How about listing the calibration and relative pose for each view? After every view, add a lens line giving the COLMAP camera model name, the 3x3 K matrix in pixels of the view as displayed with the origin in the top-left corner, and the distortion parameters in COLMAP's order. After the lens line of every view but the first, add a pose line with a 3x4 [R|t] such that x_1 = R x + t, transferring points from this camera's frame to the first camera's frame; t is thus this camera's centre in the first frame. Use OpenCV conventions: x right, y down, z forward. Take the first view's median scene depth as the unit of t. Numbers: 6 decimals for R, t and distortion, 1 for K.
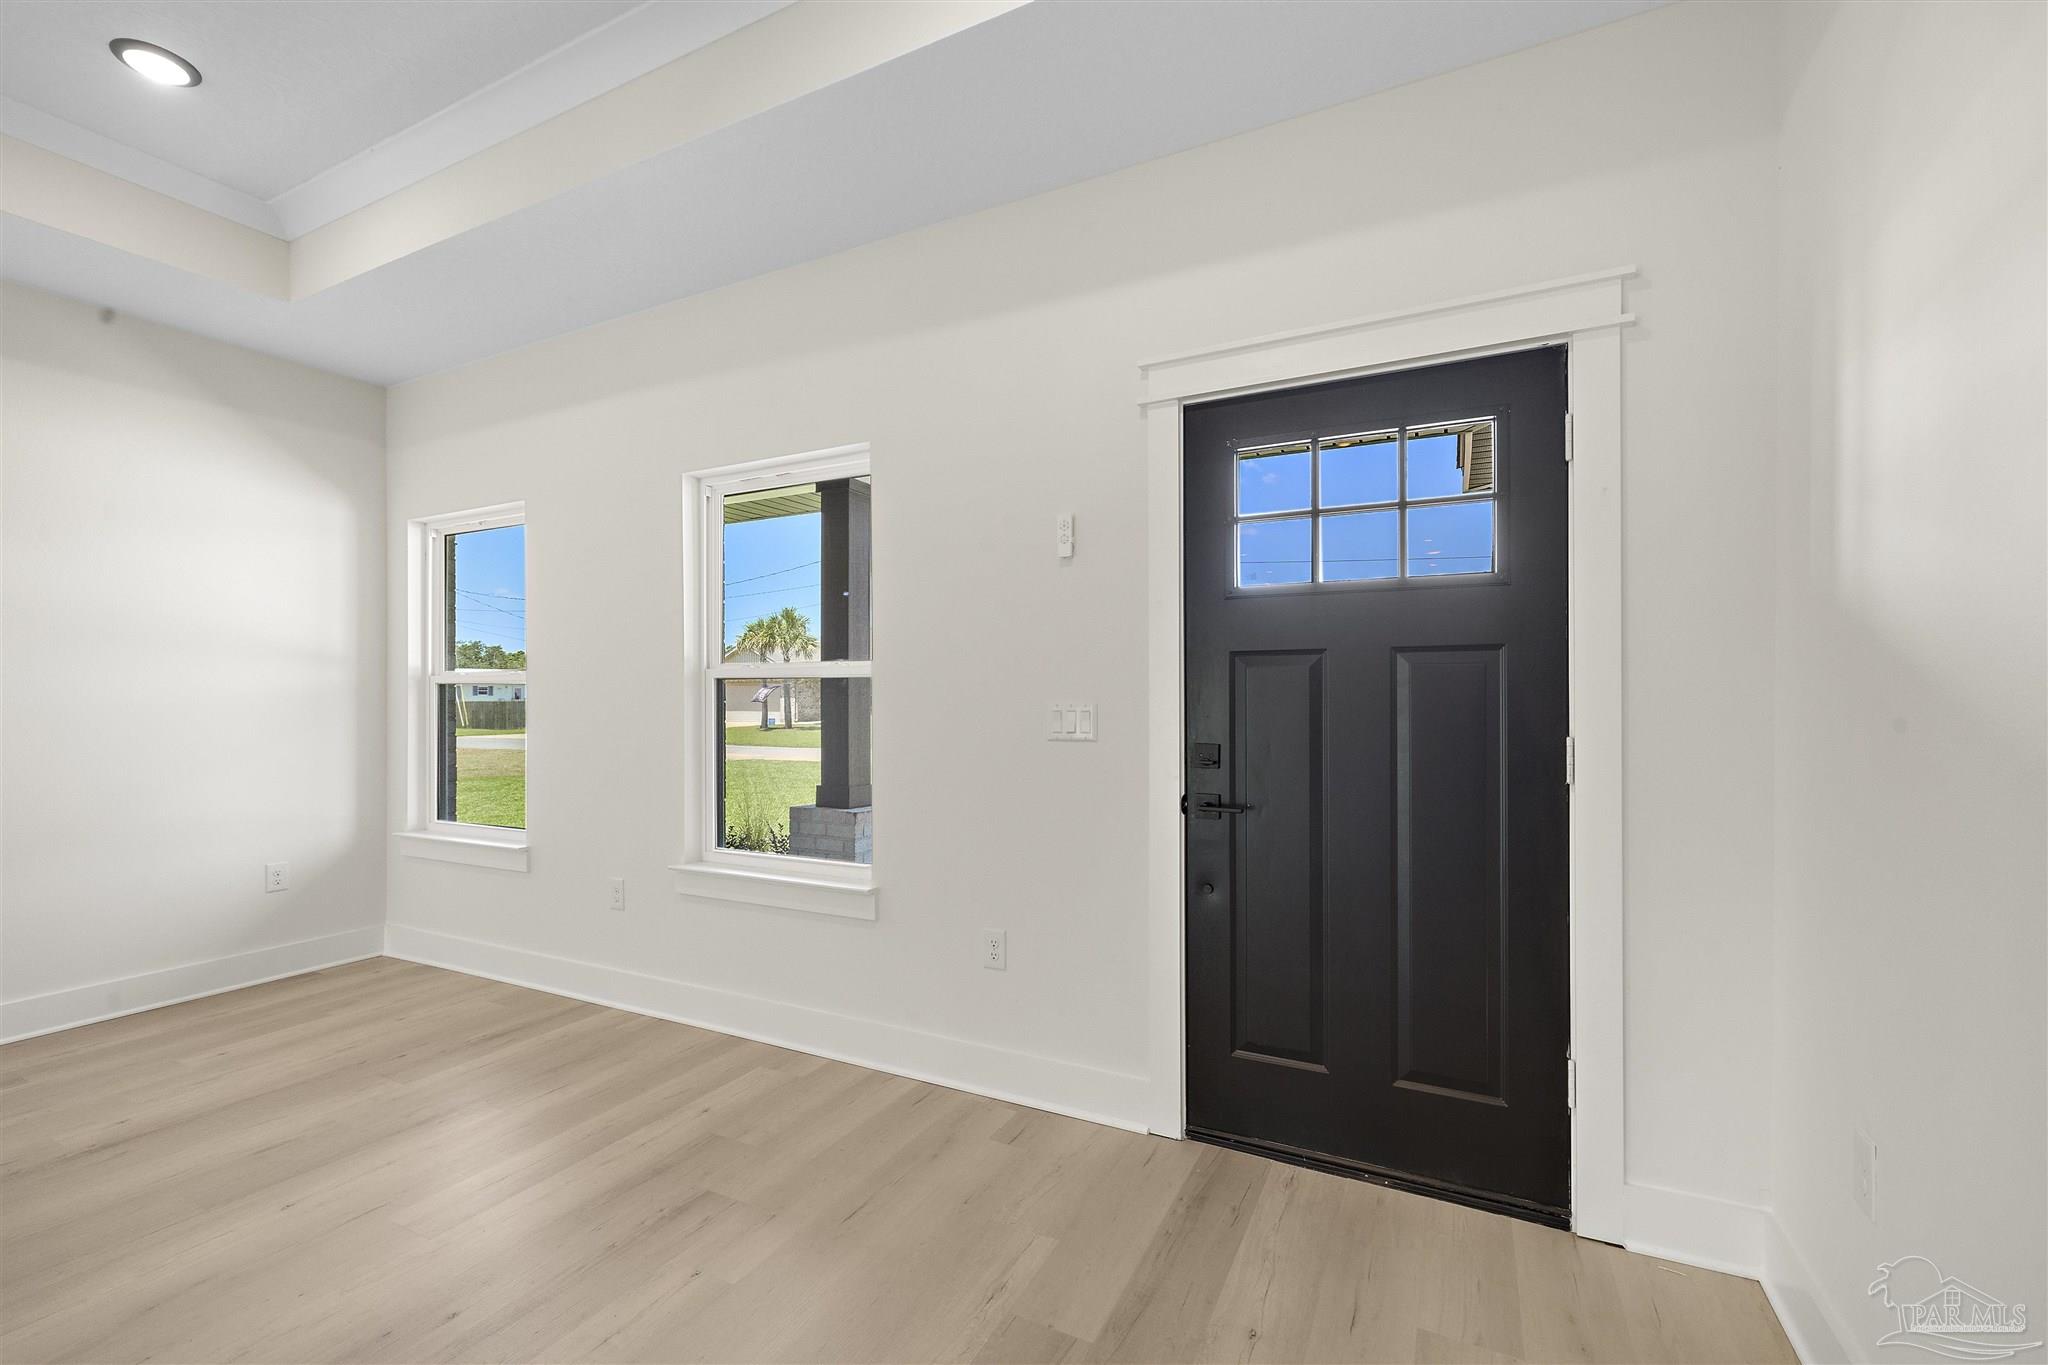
lens RADIAL K [[878.6, 0, 1021.2], [0, 878.6, 683.8], [0, 0, 1]] dist [-0.001555, -0.000035]
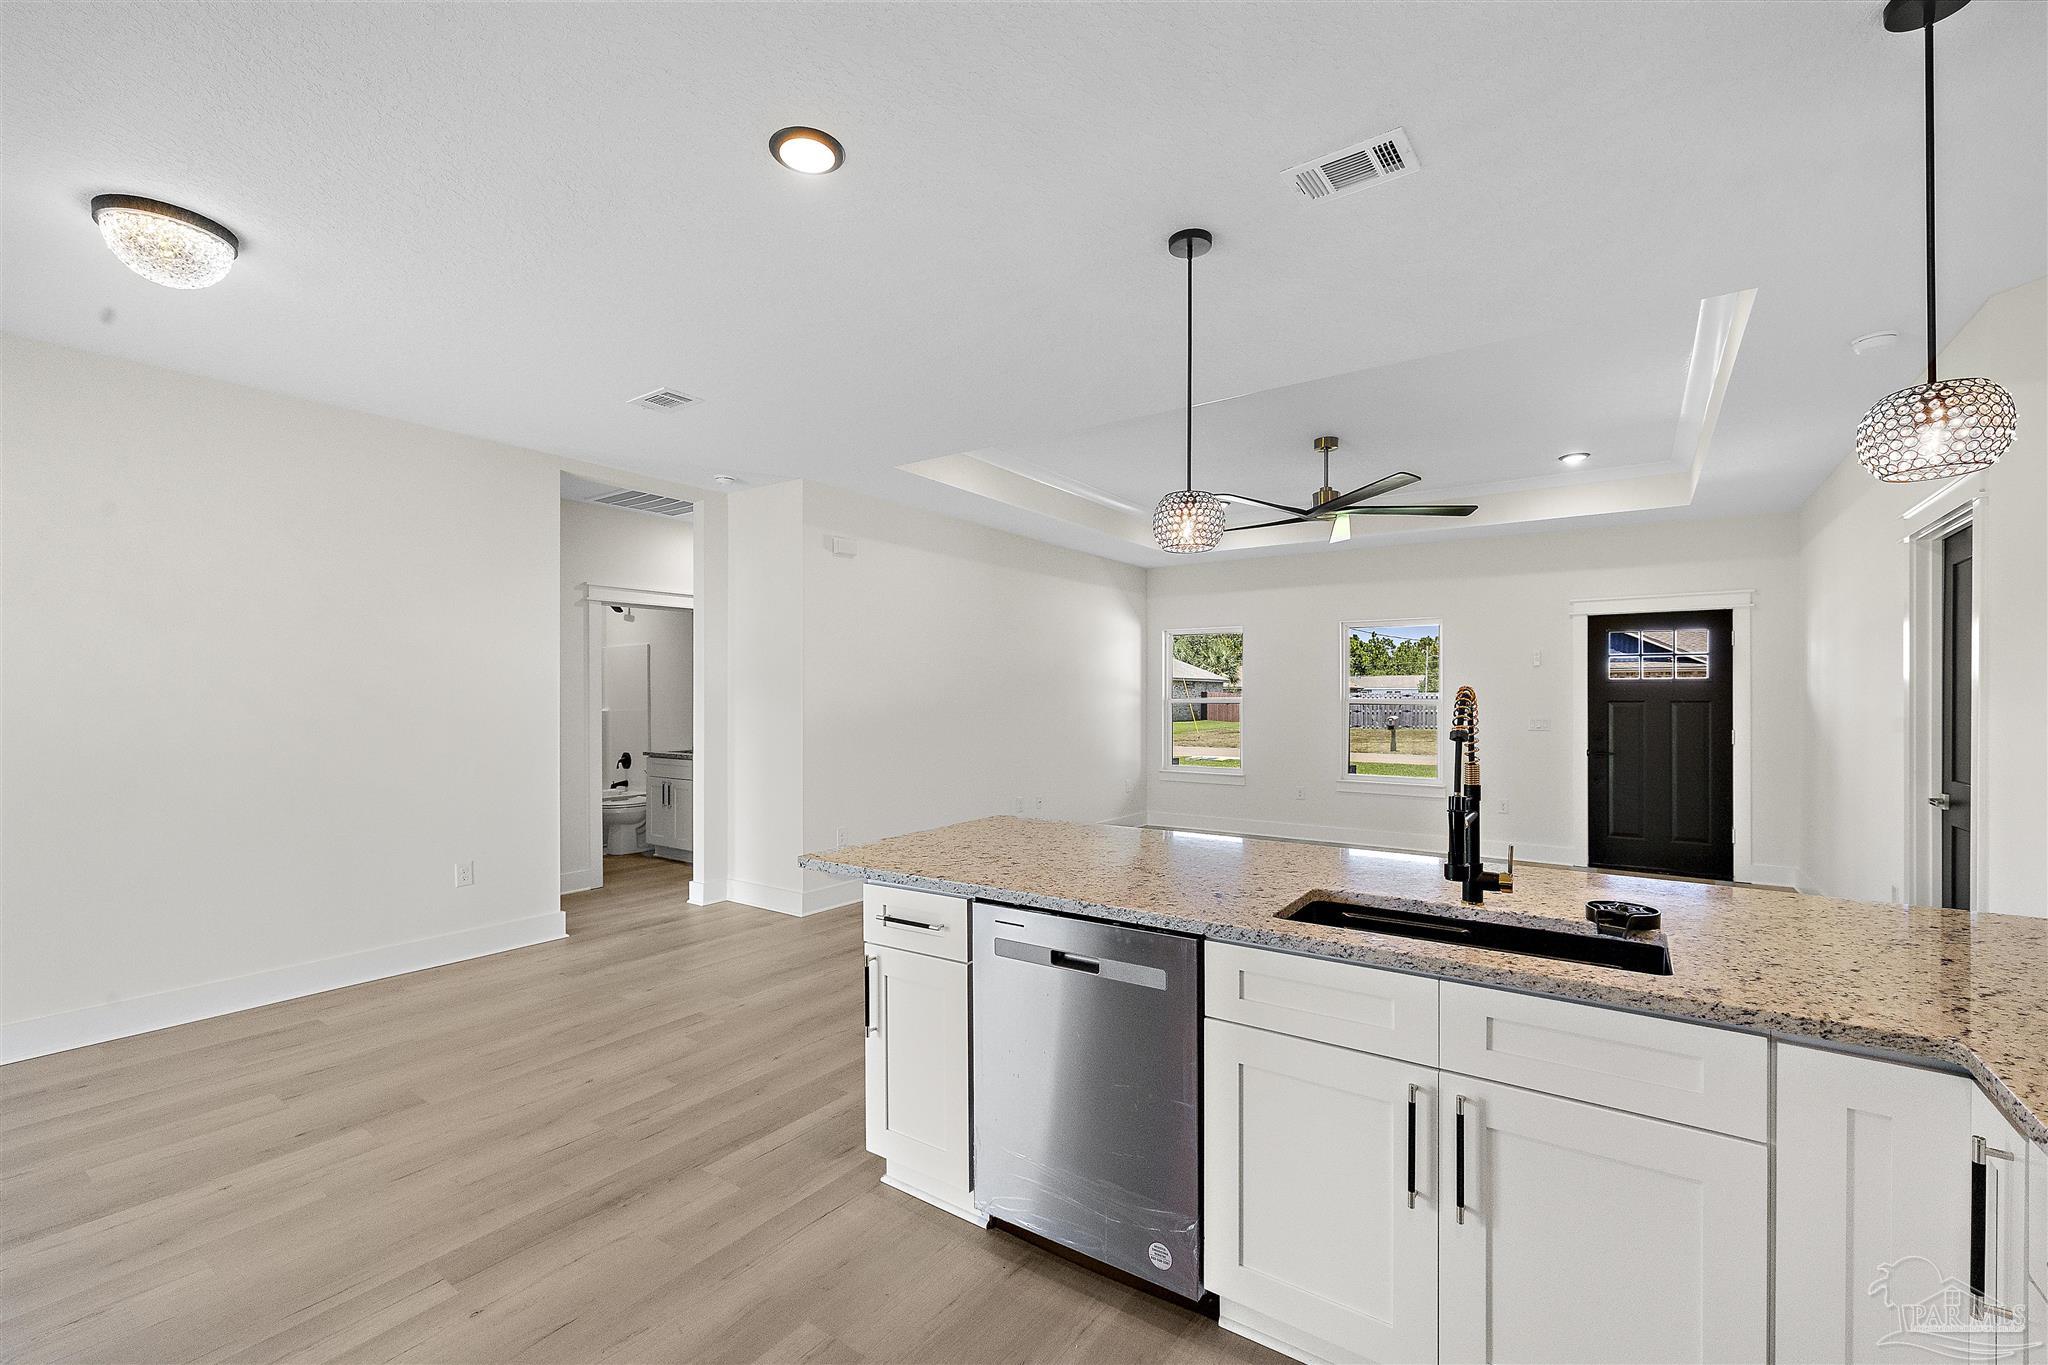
lens RADIAL K [[878.6, 0, 1015.3], [0, 878.6, 680.8], [0, 0, 1]] dist [-0.001555, -0.000035]
pose [[0.990200, -0.000375, -0.139658, -1.473760], [0.001333, 0.999976, 0.006768, -0.142353], [0.139652, -0.006888, 0.990177, -2.455907]]
